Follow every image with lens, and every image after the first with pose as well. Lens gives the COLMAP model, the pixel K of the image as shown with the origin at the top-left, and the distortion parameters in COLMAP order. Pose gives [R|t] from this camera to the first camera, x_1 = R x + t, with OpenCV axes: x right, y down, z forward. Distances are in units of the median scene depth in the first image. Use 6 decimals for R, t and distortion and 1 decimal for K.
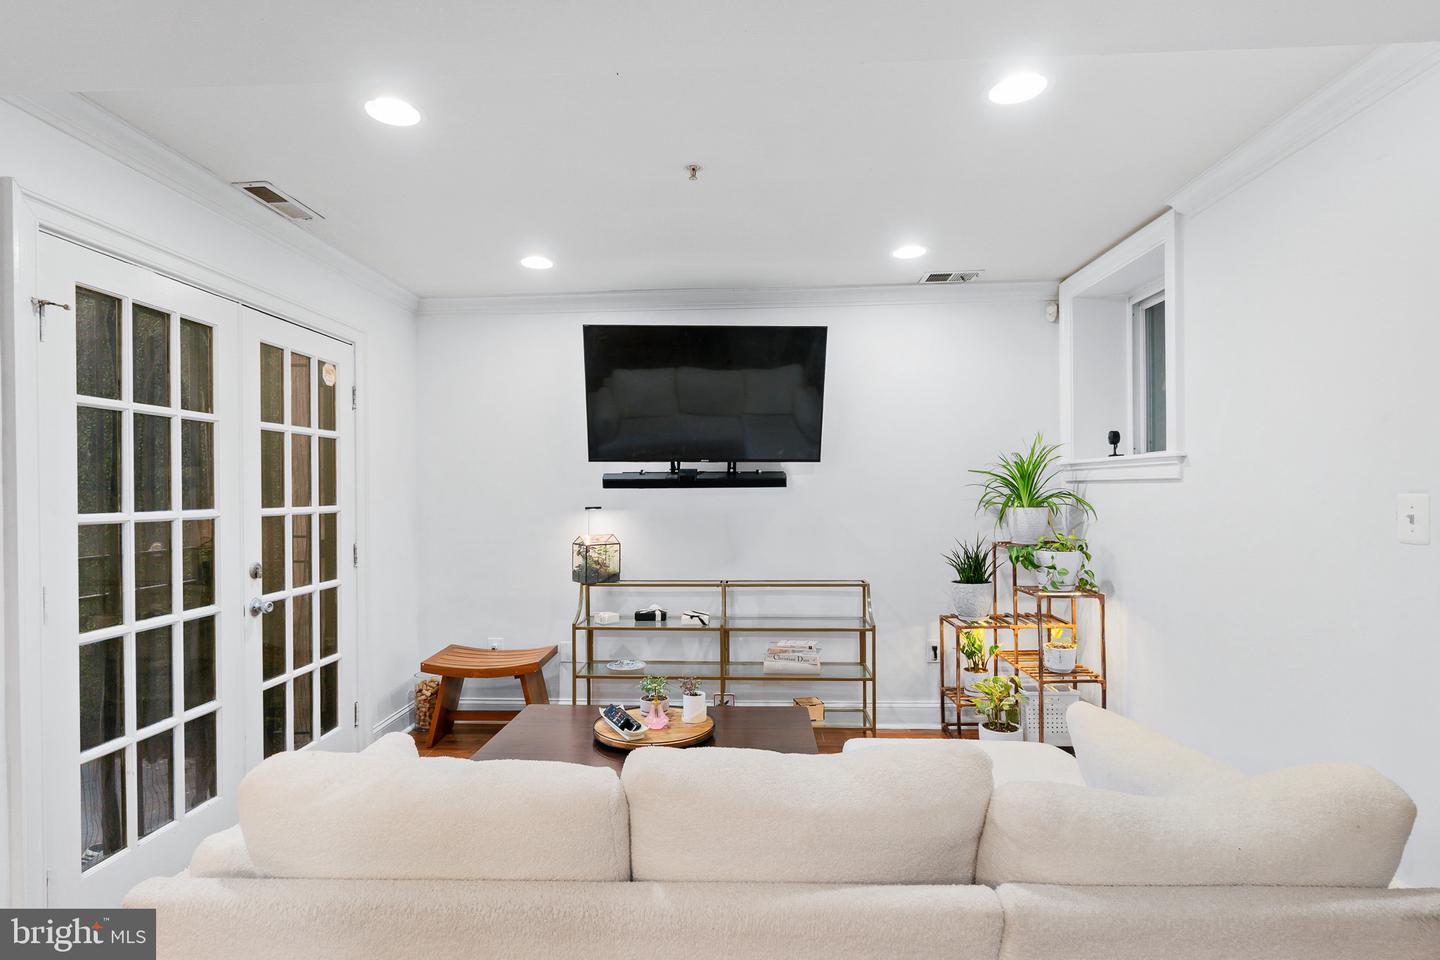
lens RADIAL K [[684.0, 0, 721.9], [0, 684.0, 491.8], [0, 0, 1]] dist [-0.003215, -0.000483]
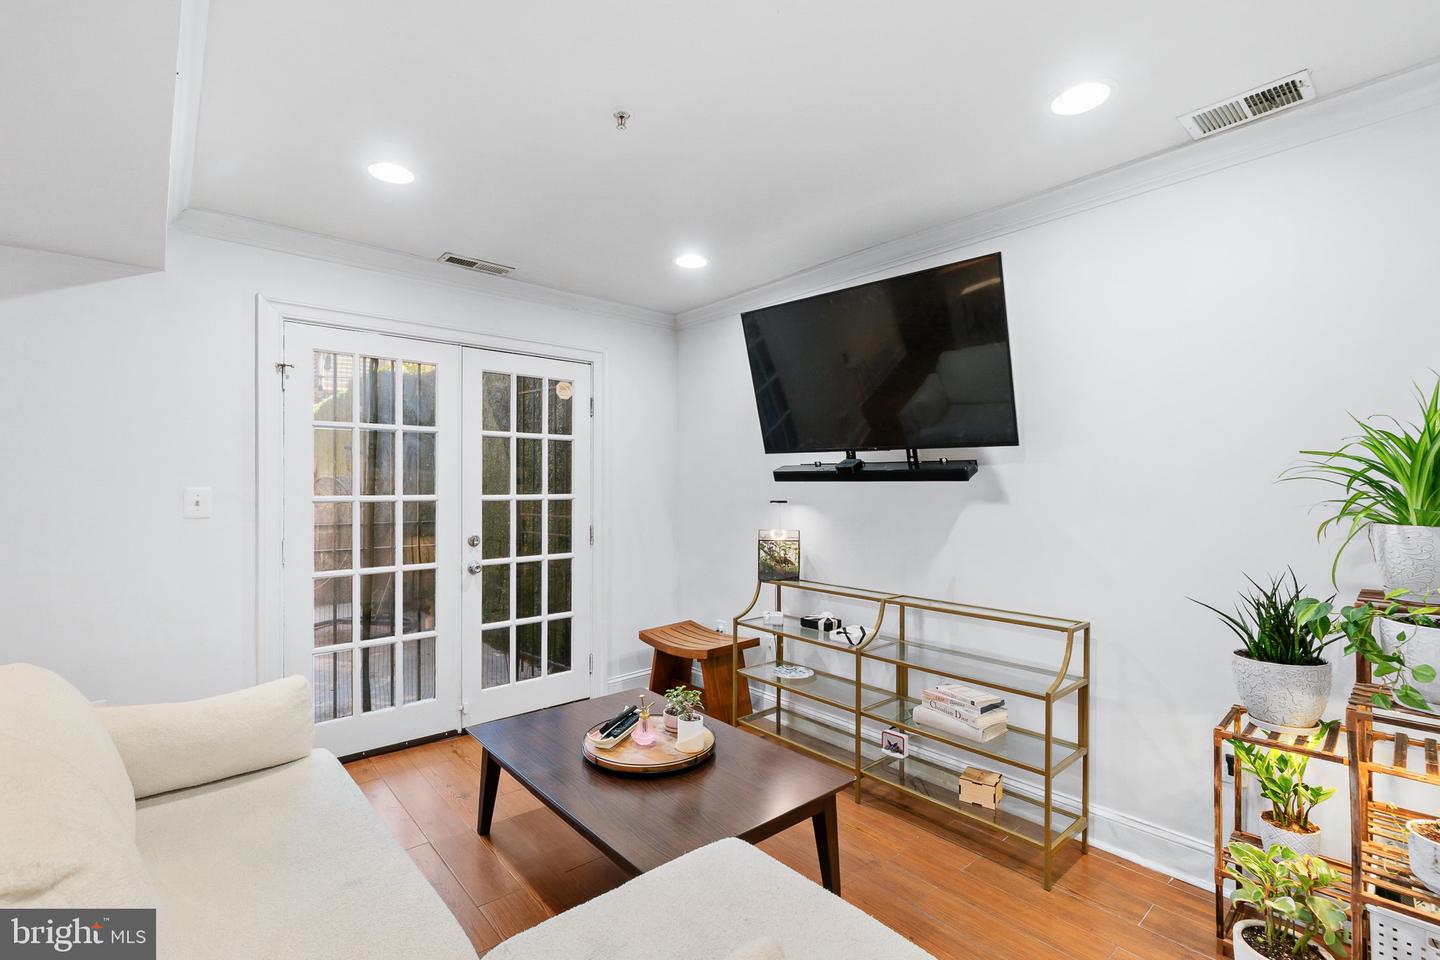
lens RADIAL K [[640.2, 0, 747.6], [0, 640.2, 485.8], [0, 0, 1]] dist [0.012780, -0.000072]
pose [[0.704310, 0.009413, -0.709831, 0.431044], [-0.007613, 0.999955, 0.005707, -0.003737], [0.709852, 0.001384, 0.704349, 0.344897]]
